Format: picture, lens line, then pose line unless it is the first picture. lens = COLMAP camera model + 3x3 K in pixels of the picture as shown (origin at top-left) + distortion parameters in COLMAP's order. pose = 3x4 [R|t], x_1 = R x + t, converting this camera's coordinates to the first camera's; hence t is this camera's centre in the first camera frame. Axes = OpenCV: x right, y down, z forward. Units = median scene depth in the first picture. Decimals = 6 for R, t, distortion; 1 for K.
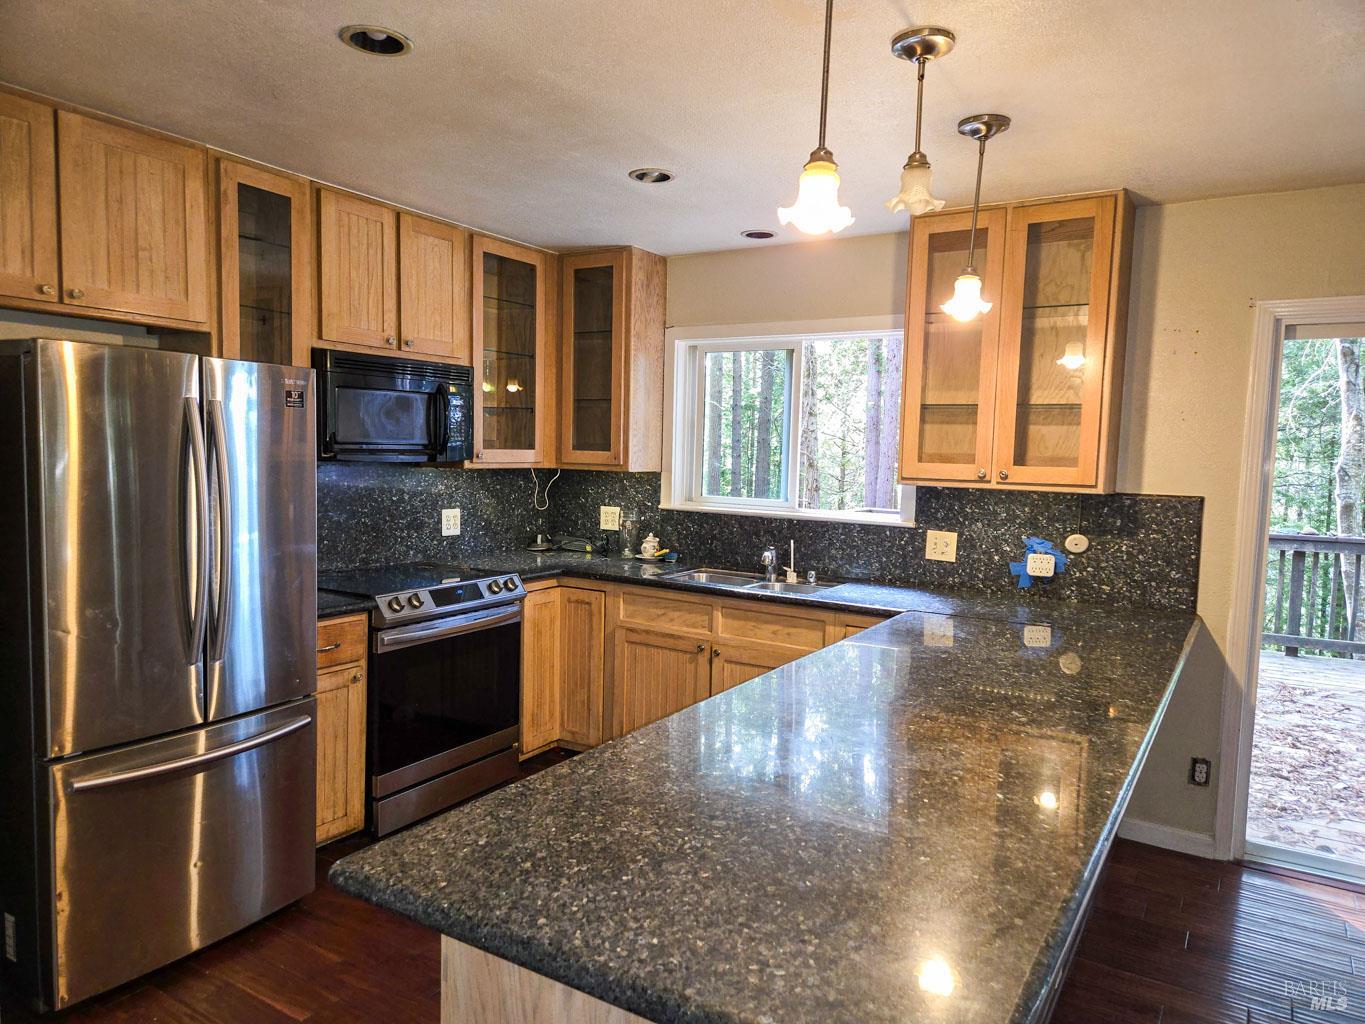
lens RADIAL K [[898.0, 0, 678.0], [0, 898.0, 513.0], [0, 0, 1]] dist [0.090388, -0.071439]
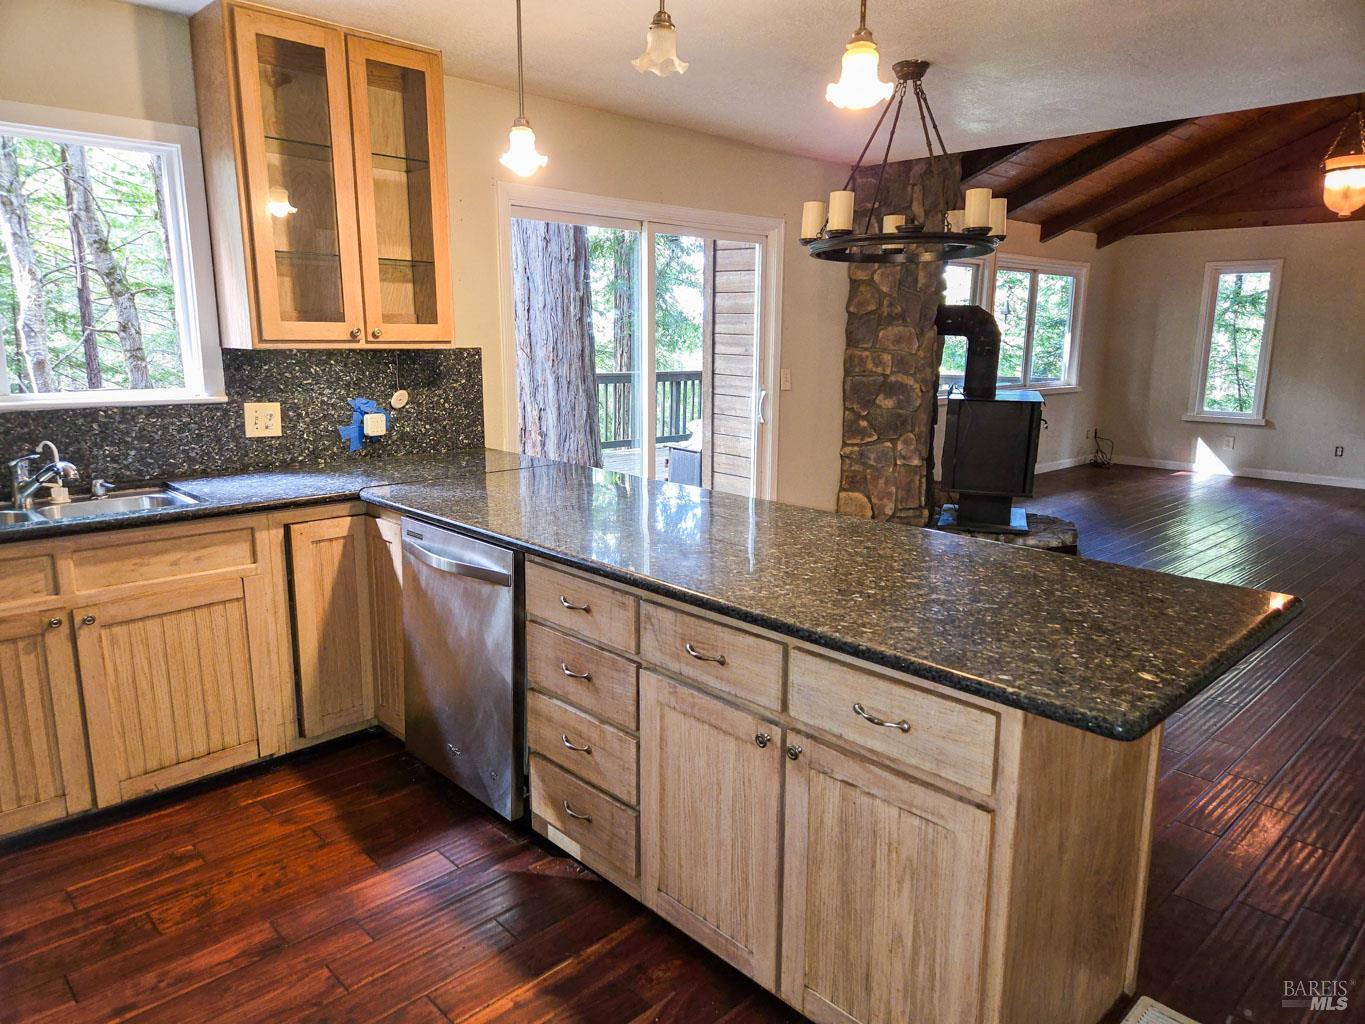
lens RADIAL K [[898.0, 0, 678.0], [0, 898.0, 513.0], [0, 0, 1]] dist [0.090388, -0.071439]
pose [[0.252939, -0.218285, 0.942536, -0.464811], [0.071856, 0.975763, 0.206697, -0.029431], [-0.964810, 0.015445, 0.262493, 0.401585]]
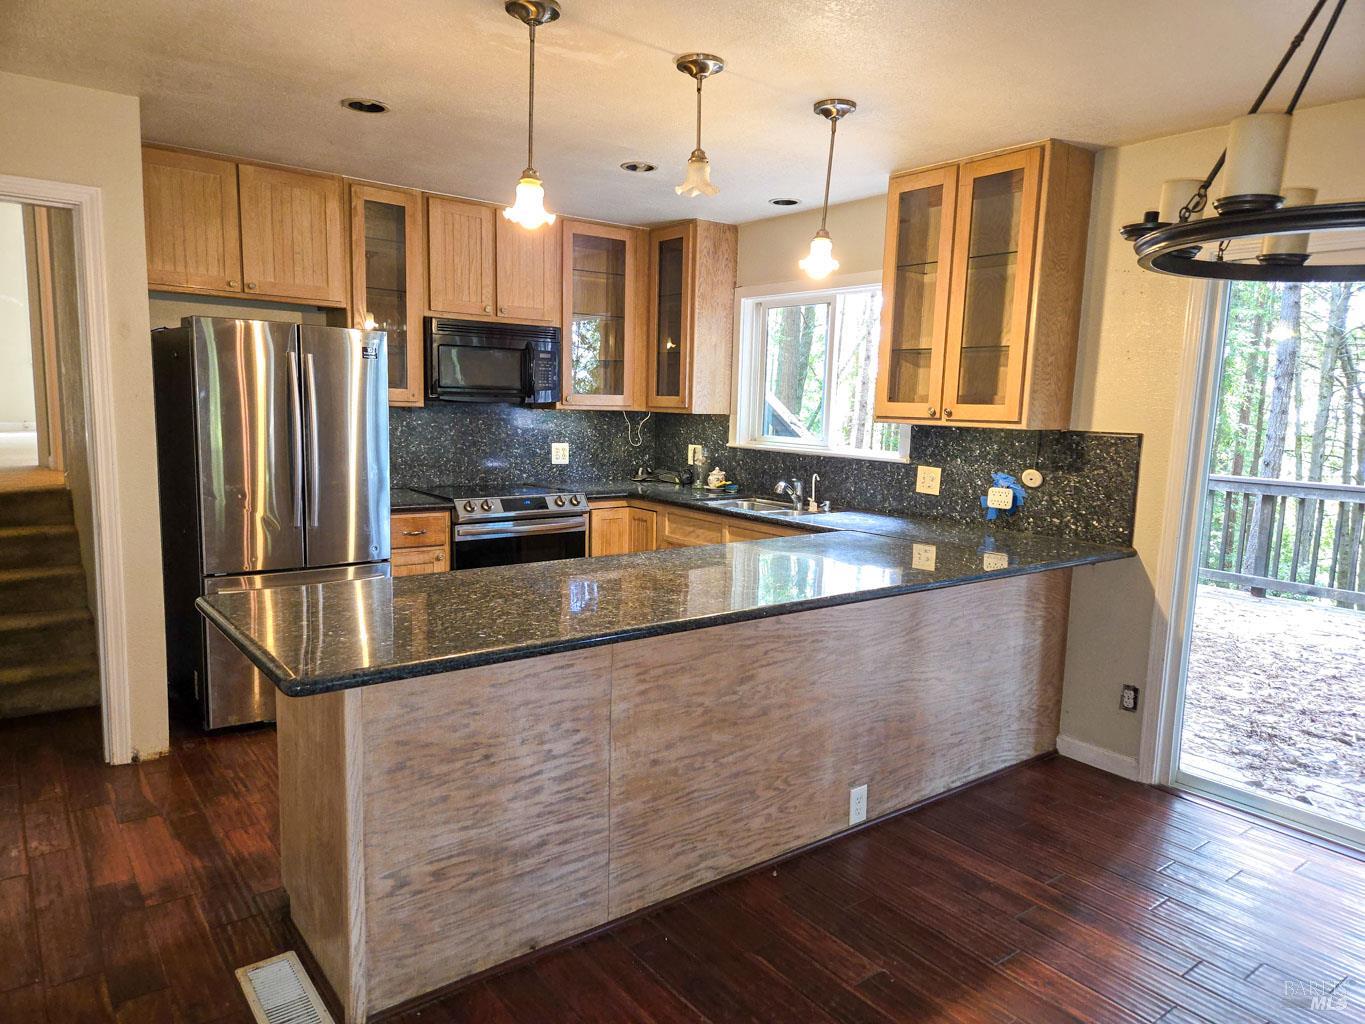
lens RADIAL K [[898.0, 0, 678.0], [0, 898.0, 513.0], [0, 0, 1]] dist [0.090388, -0.071439]
pose [[0.935269, 0.043360, -0.351271, 0.405378], [-0.028187, 0.998440, 0.048196, 0.032783], [0.352813, -0.035175, 0.935032, -0.132620]]
